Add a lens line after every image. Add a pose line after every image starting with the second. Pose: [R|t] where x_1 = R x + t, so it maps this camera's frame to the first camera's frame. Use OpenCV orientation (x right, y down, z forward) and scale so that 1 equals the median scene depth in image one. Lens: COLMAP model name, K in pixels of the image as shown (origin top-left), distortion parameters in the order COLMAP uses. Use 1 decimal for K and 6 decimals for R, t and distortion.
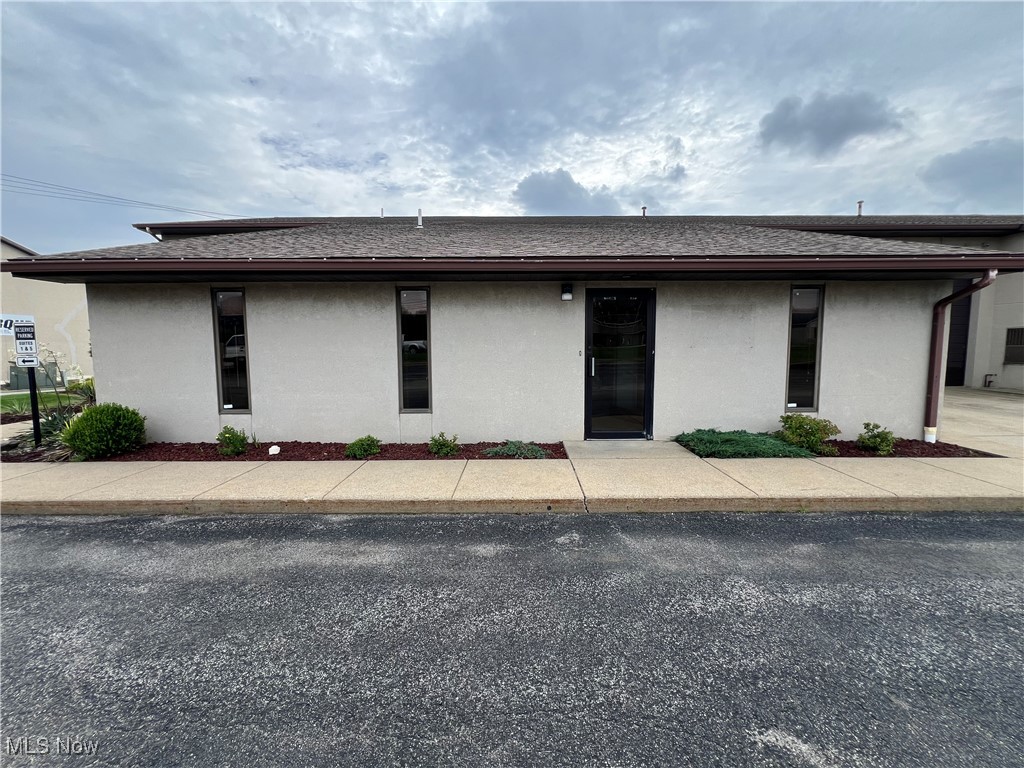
lens RADIAL K [[409.7, 0, 512.4], [0, 409.7, 381.7], [0, 0, 1]] dist [-0.002216, 0.000610]
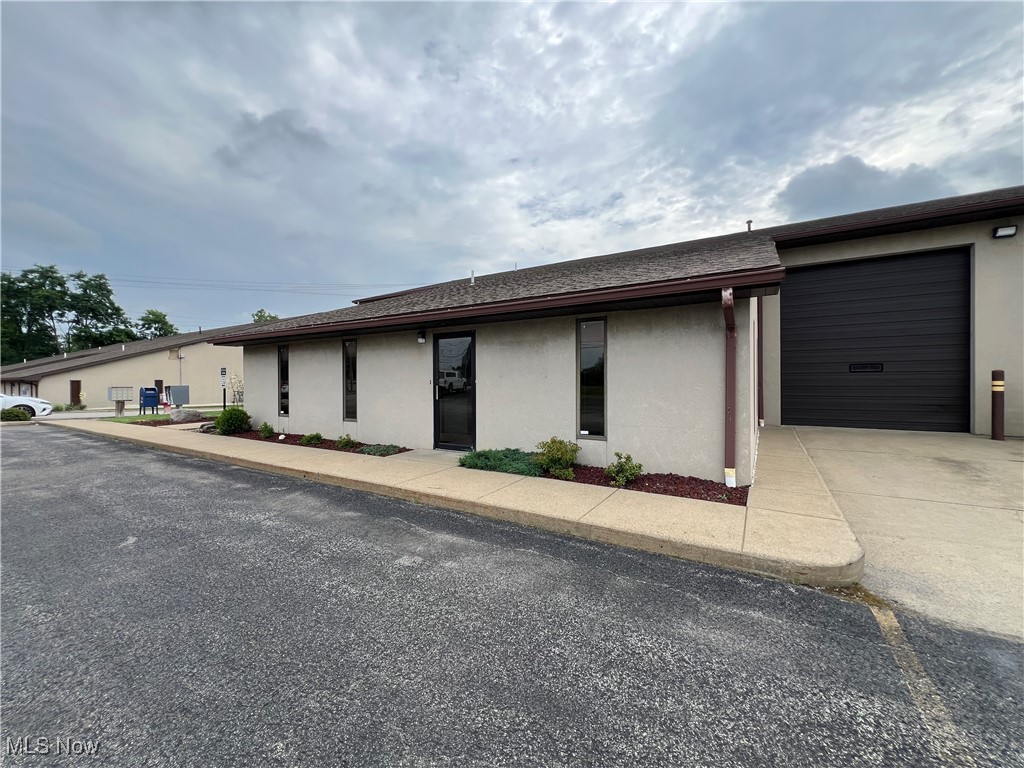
lens RADIAL K [[404.0, 0, 513.7], [0, 404.0, 399.8], [0, 0, 1]] dist [0.000556, 0.000152]
pose [[0.855966, 0.024169, -0.516467, 1.089040], [-0.040290, 0.998987, -0.020026, 0.001504], [0.515460, 0.037950, 0.856073, 0.024103]]
